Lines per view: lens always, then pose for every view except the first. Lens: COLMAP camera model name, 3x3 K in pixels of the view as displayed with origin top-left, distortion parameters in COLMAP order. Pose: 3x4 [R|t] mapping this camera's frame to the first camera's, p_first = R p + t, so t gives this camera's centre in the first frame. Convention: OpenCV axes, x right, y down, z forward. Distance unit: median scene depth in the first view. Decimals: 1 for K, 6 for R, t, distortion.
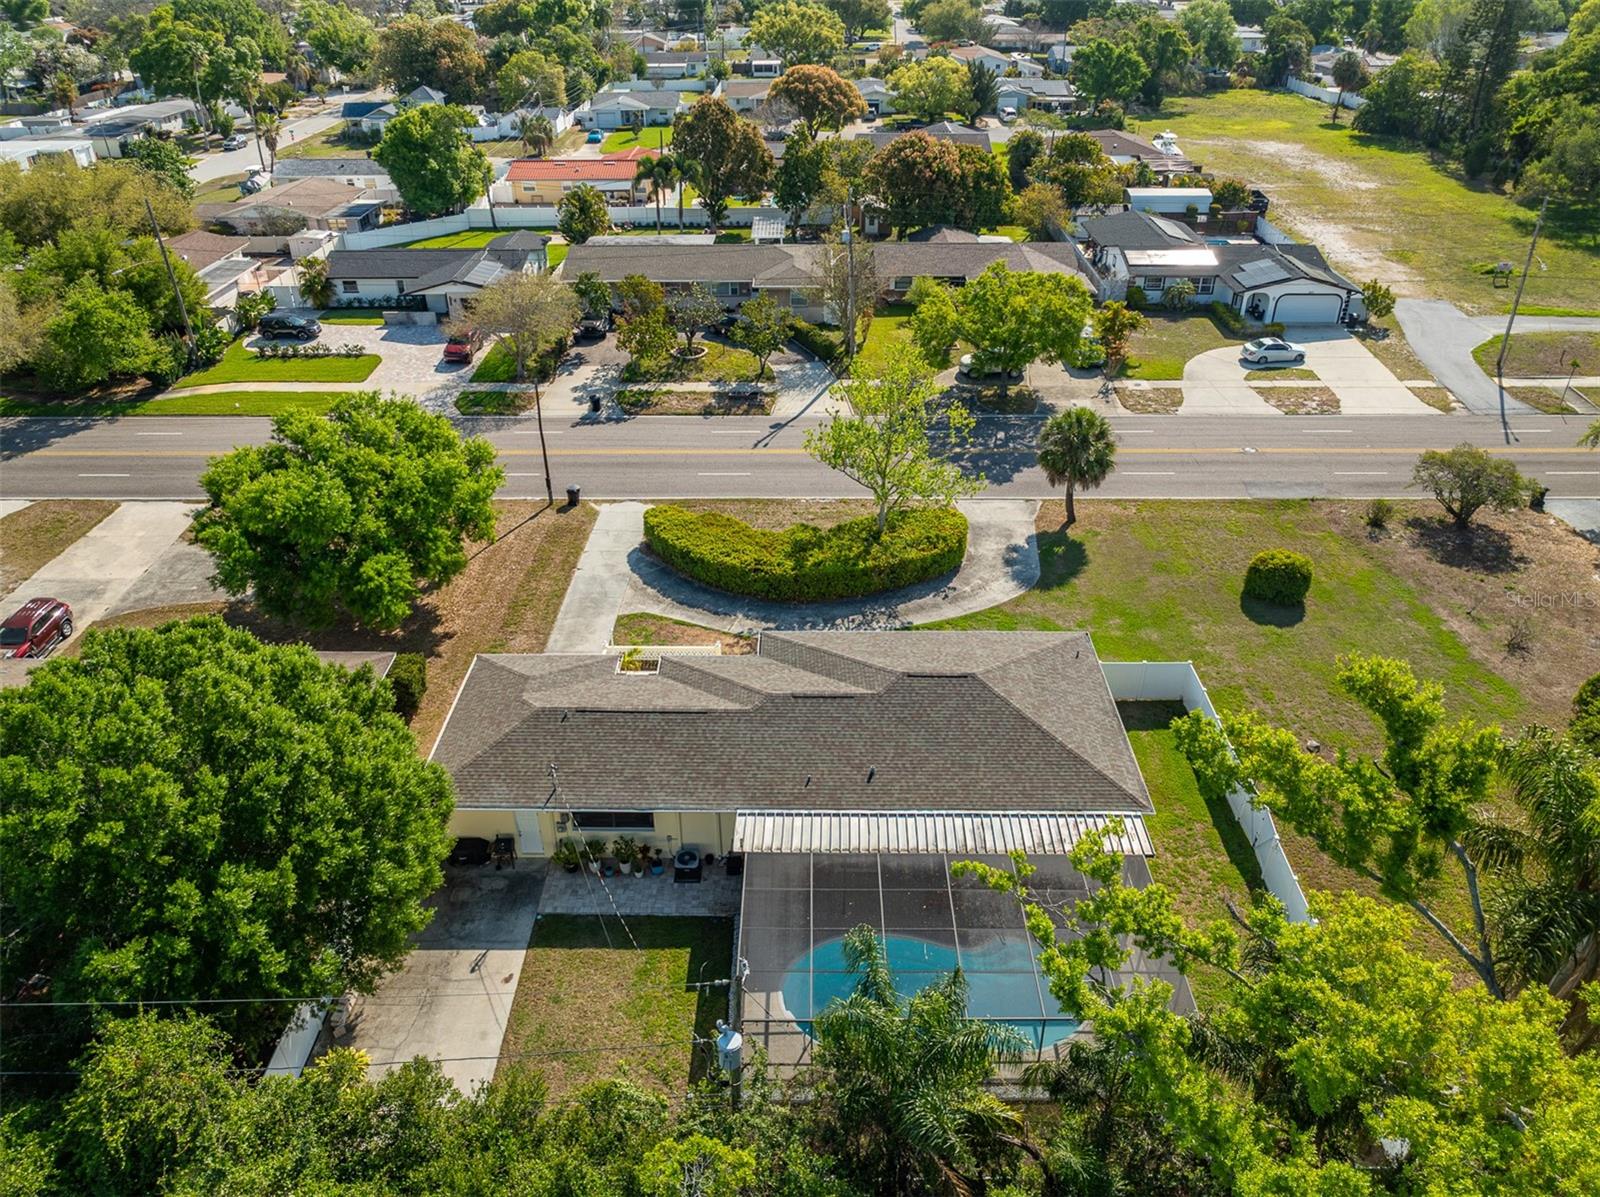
lens RADIAL K [[1122.4, 0, 796.9], [0, 1122.4, 598.7], [0, 0, 1]] dist [-0.034719, 0.019276]
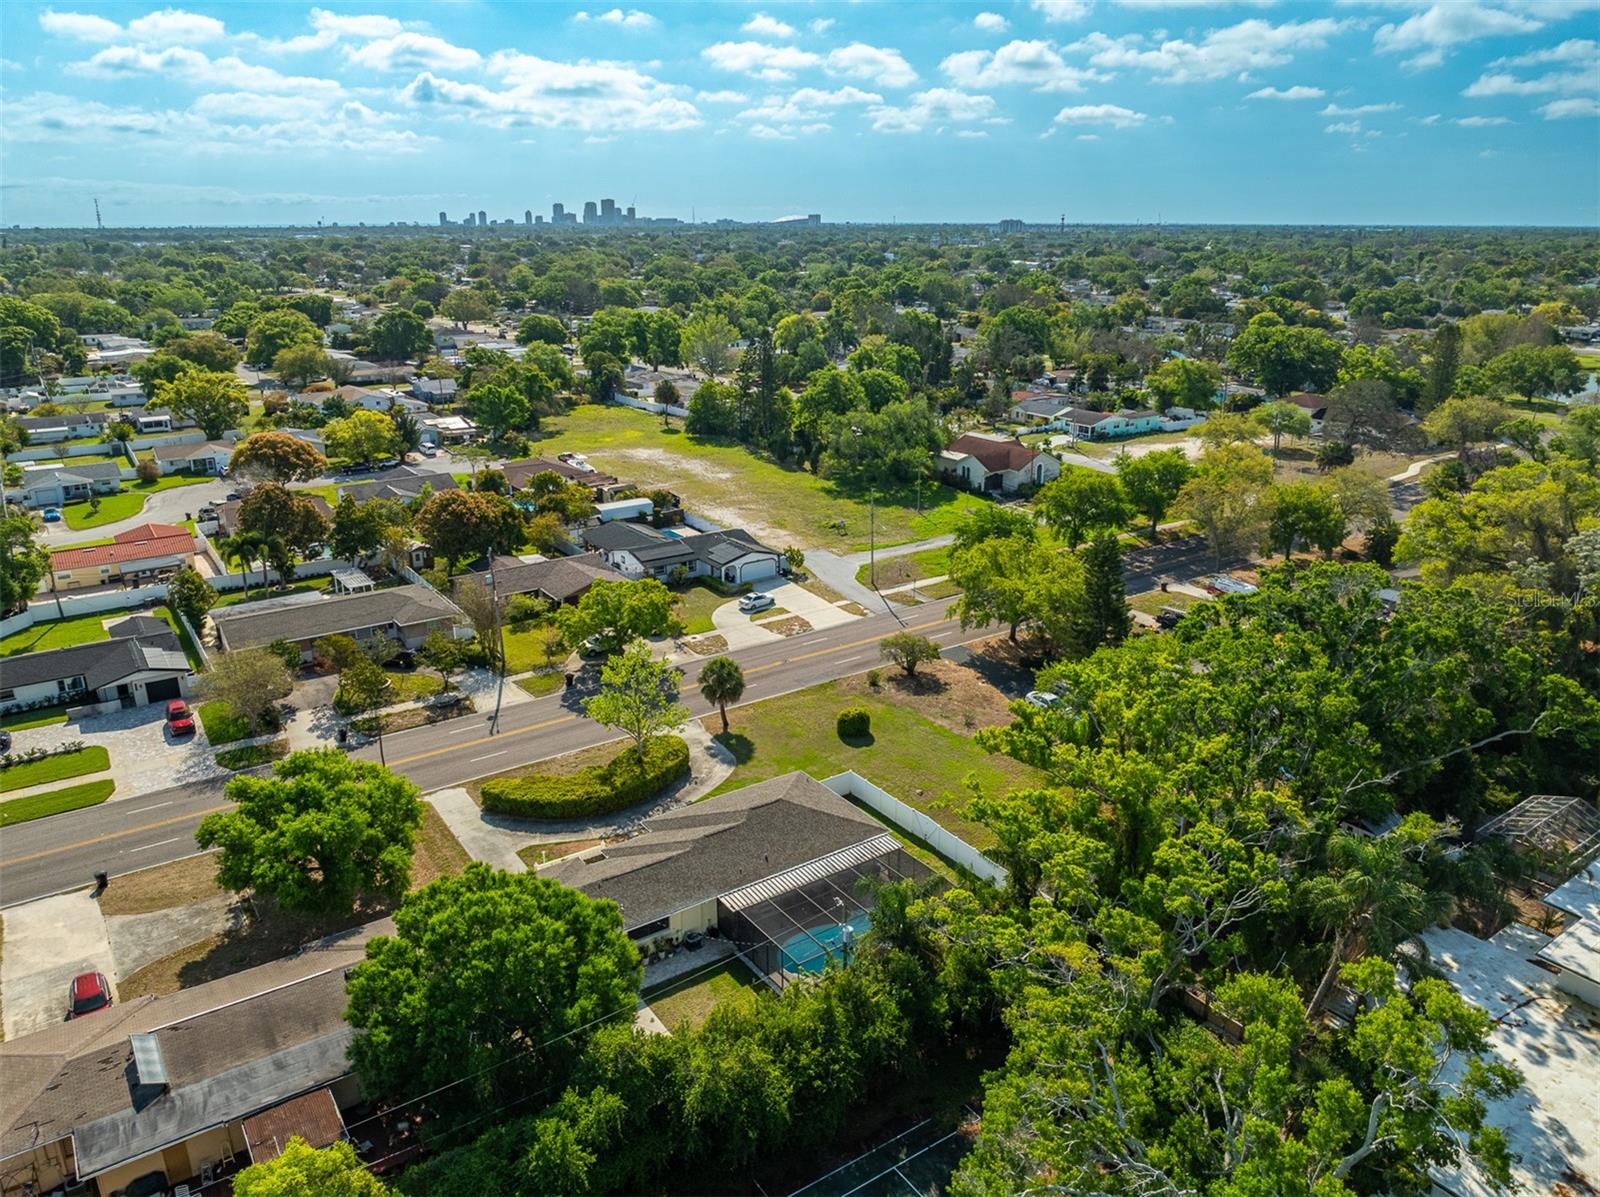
lens RADIAL K [[1126.5, 0, 797.2], [0, 1126.5, 599.8], [0, 0, 1]] dist [-0.033158, 0.016635]
pose [[0.812285, -0.179255, 0.555033, -0.425473], [0.299140, 0.944950, -0.132604, 0.005254], [-0.500708, 0.273745, 0.821191, -0.348679]]
